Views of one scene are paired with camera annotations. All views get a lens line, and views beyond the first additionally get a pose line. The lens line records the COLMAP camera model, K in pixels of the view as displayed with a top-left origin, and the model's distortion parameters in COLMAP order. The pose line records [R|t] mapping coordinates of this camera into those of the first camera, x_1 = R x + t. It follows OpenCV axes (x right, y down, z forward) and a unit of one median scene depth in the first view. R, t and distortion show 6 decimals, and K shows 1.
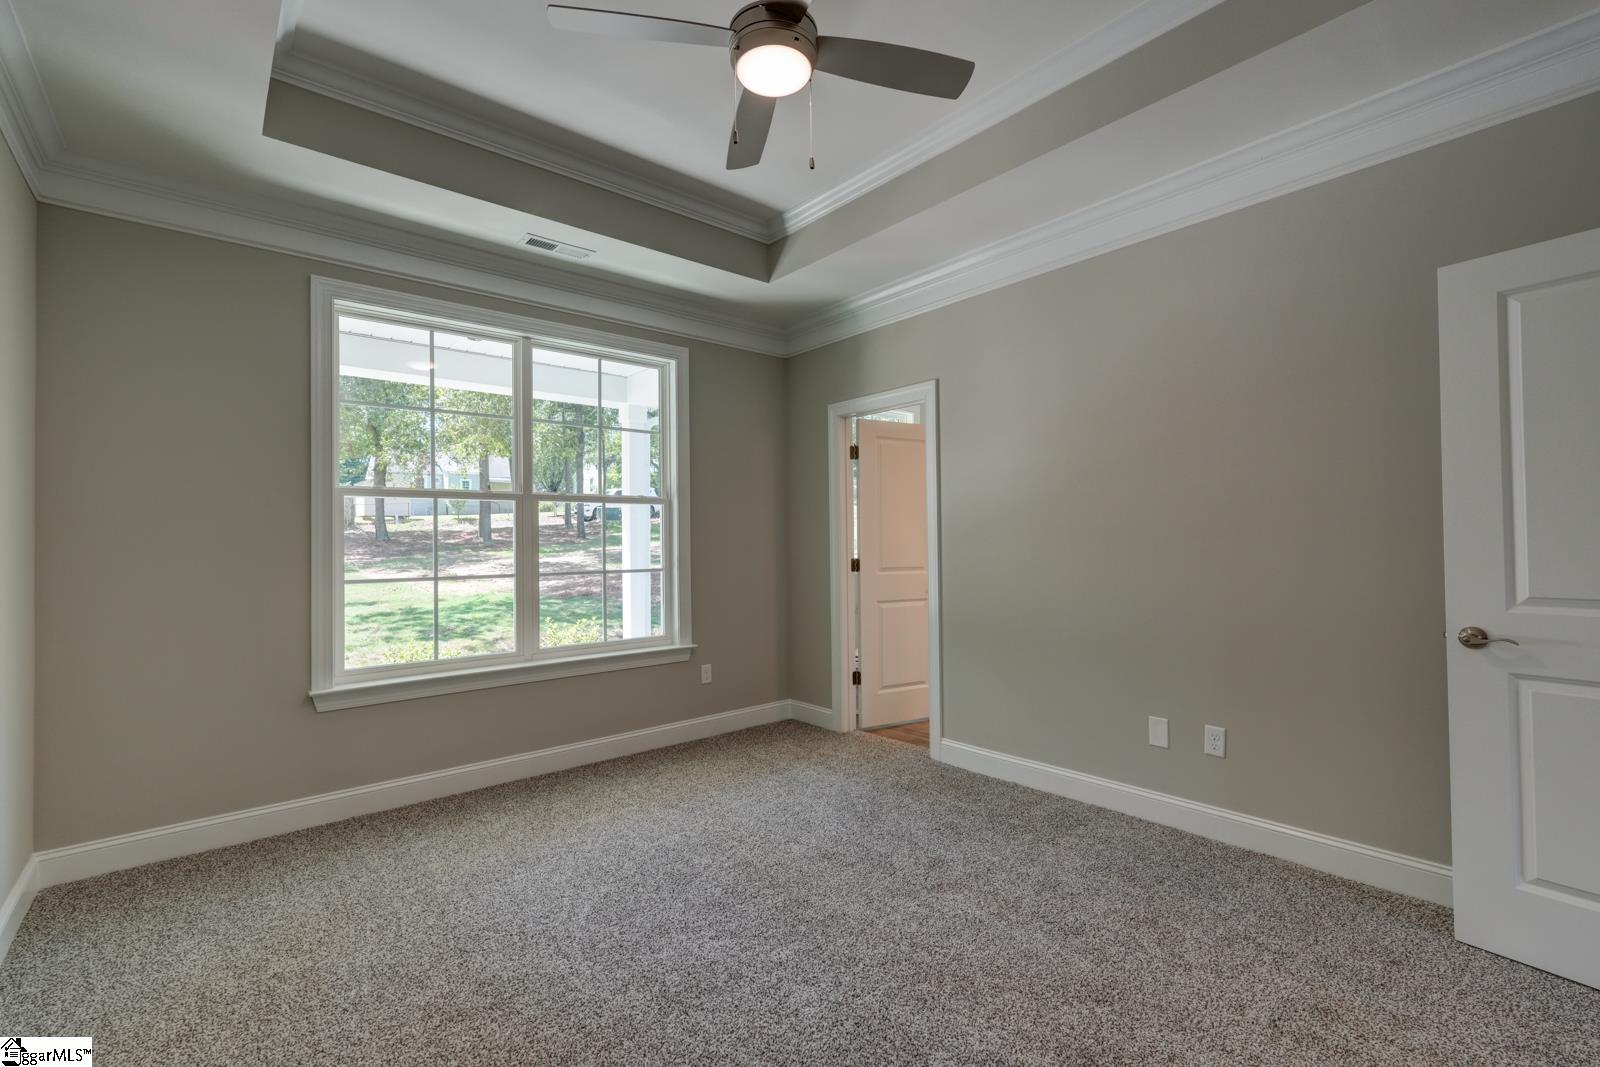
lens RADIAL K [[705.6, 0, 799.6], [0, 705.6, 538.1], [0, 0, 1]] dist [0.002069, -0.001126]
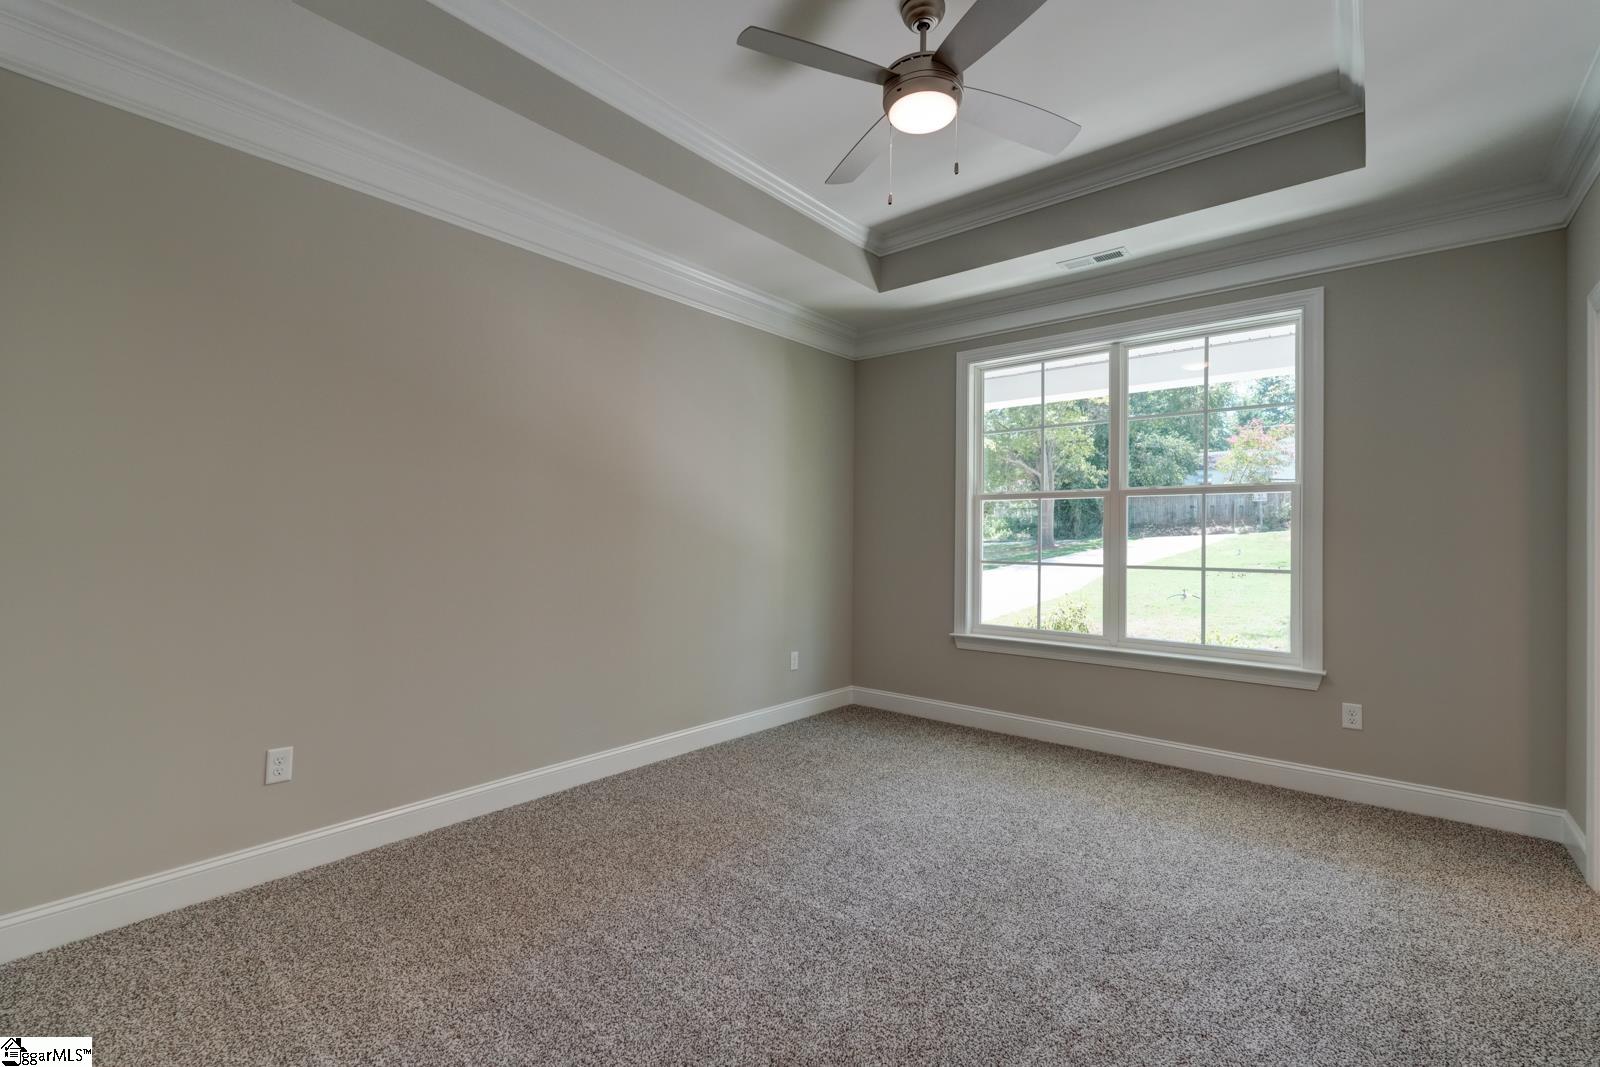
lens RADIAL K [[705.6, 0, 800.8], [0, 705.6, 531.7], [0, 0, 1]] dist [0.002069, -0.001126]
pose [[0.157064, 0.006588, -0.987566, 0.585366], [-0.005571, 0.999968, 0.005785, -0.002275], [0.987573, 0.004593, 0.157096, 0.357182]]
